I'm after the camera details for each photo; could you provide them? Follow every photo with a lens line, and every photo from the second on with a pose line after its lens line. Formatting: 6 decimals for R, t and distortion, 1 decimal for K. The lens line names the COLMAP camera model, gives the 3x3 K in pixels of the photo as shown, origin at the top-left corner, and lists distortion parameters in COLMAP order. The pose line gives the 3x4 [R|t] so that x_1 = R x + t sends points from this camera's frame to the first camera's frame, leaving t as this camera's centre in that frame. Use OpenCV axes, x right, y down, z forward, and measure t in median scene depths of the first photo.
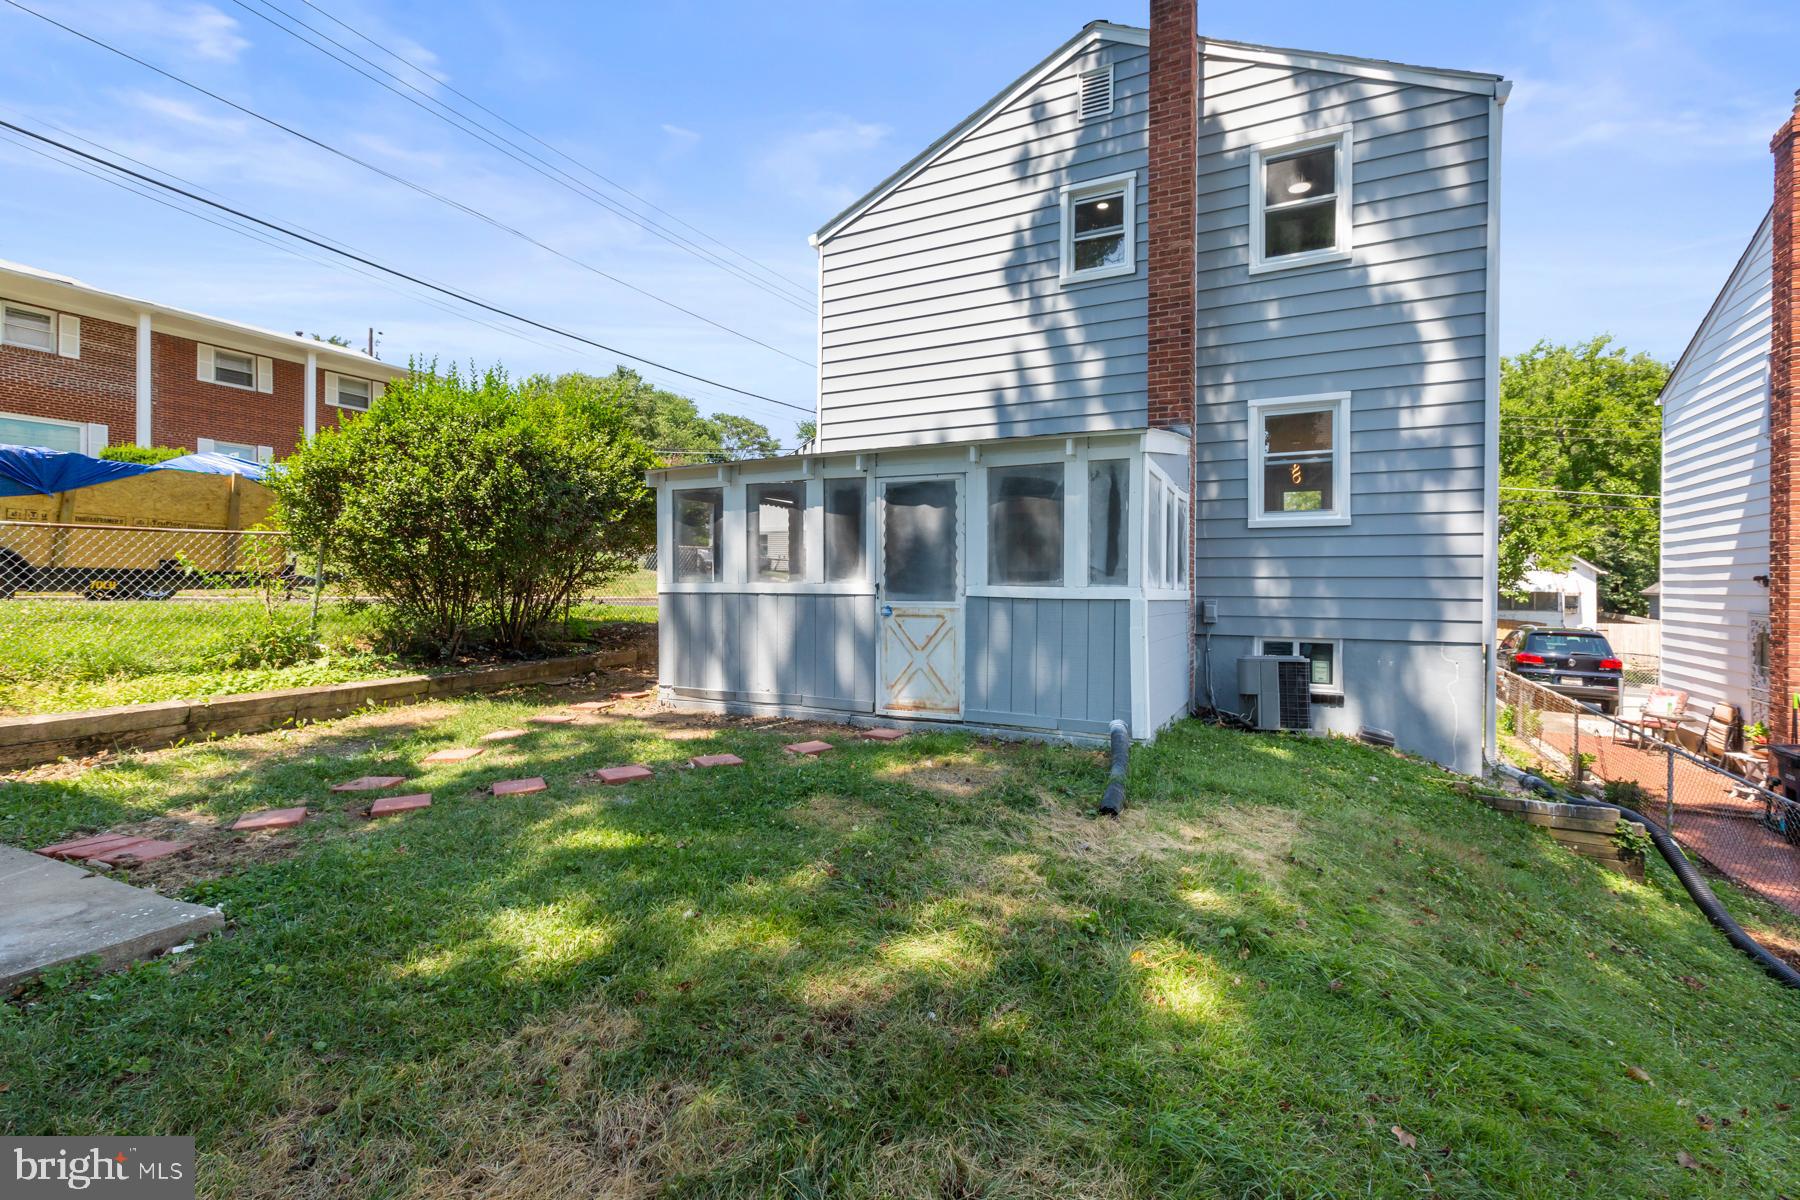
lens RADIAL K [[797.8, 0, 903.1], [0, 797.8, 589.6], [0, 0, 1]] dist [0.000800, -0.000255]
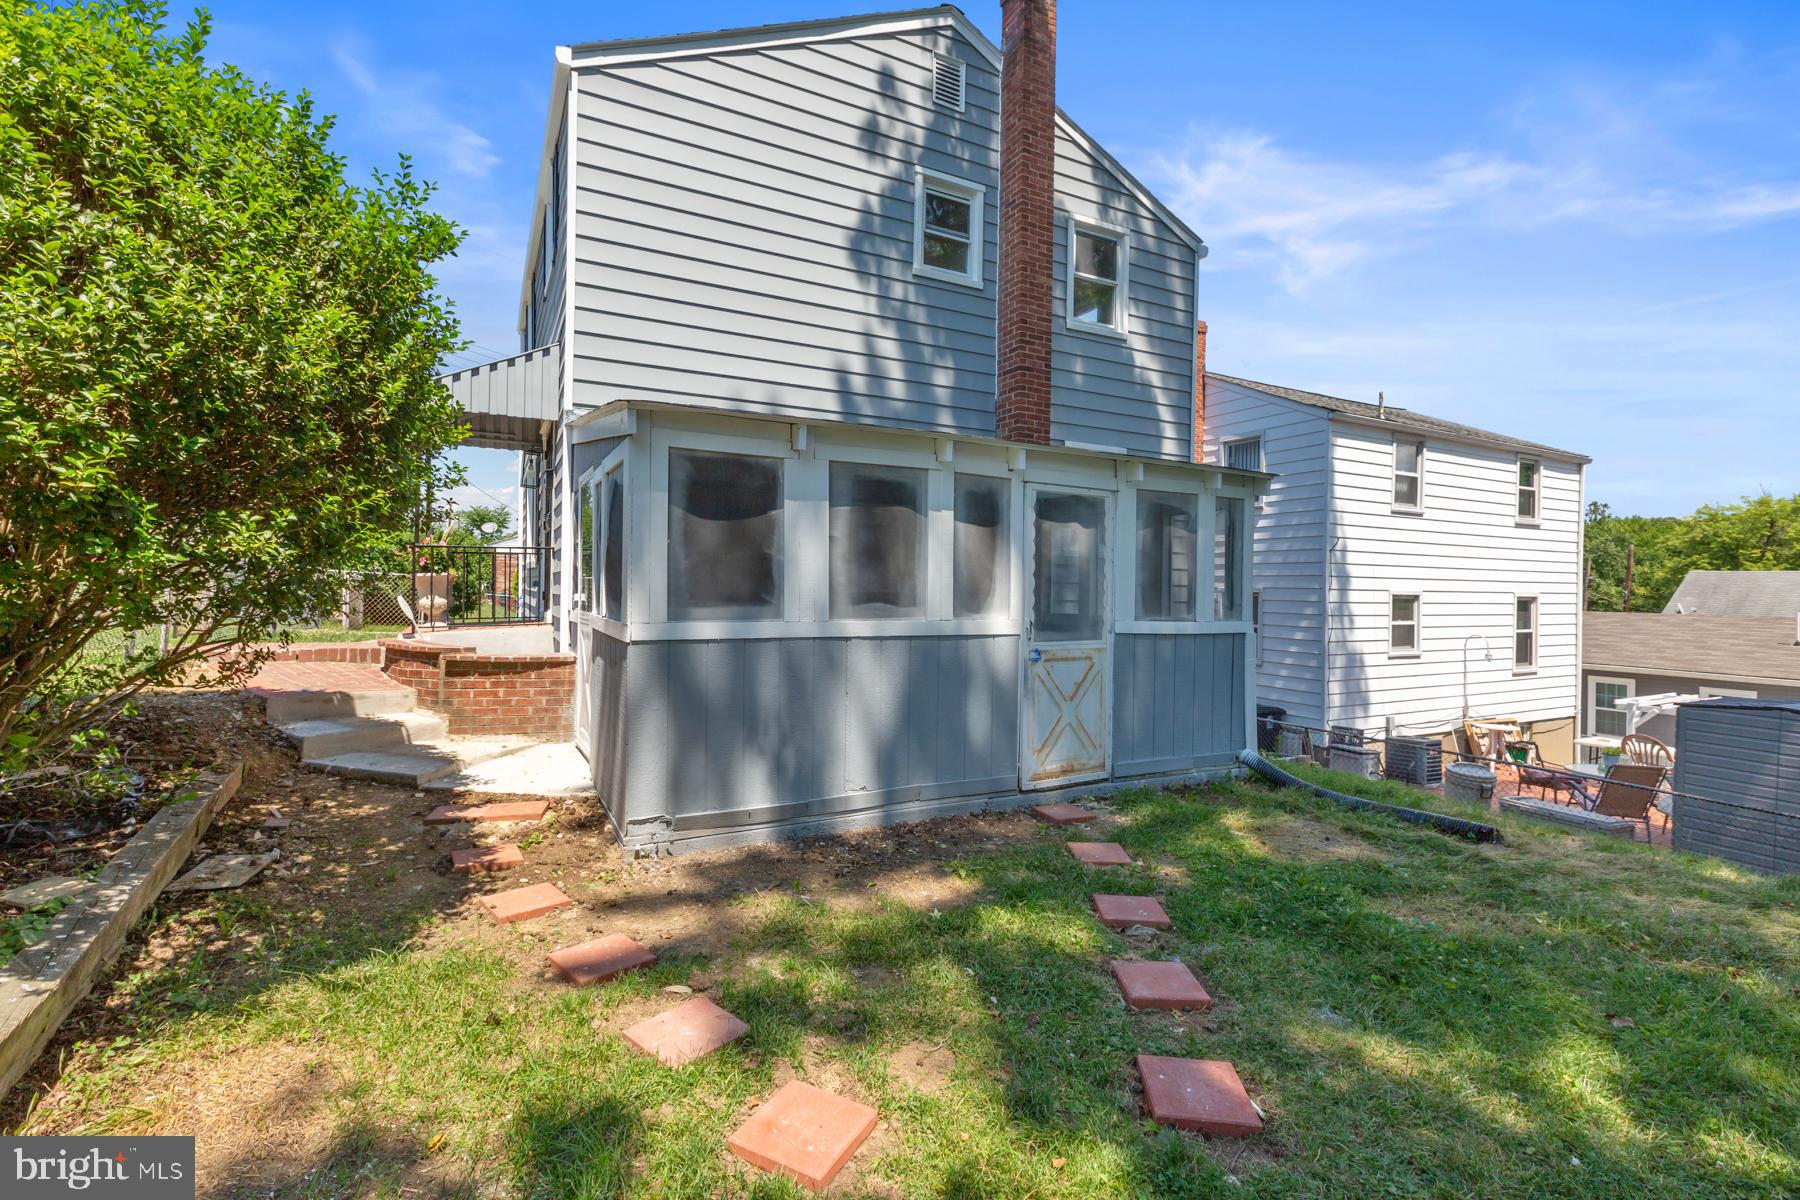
lens RADIAL K [[797.8, 0, 903.1], [0, 797.8, 589.6], [0, 0, 1]] dist [0.000800, -0.000255]
pose [[0.577878, 0.002371, 0.816120, -0.637269], [-0.006787, 0.999975, 0.001901, -0.032950], [-0.816095, -0.006637, 0.577880, 0.574427]]
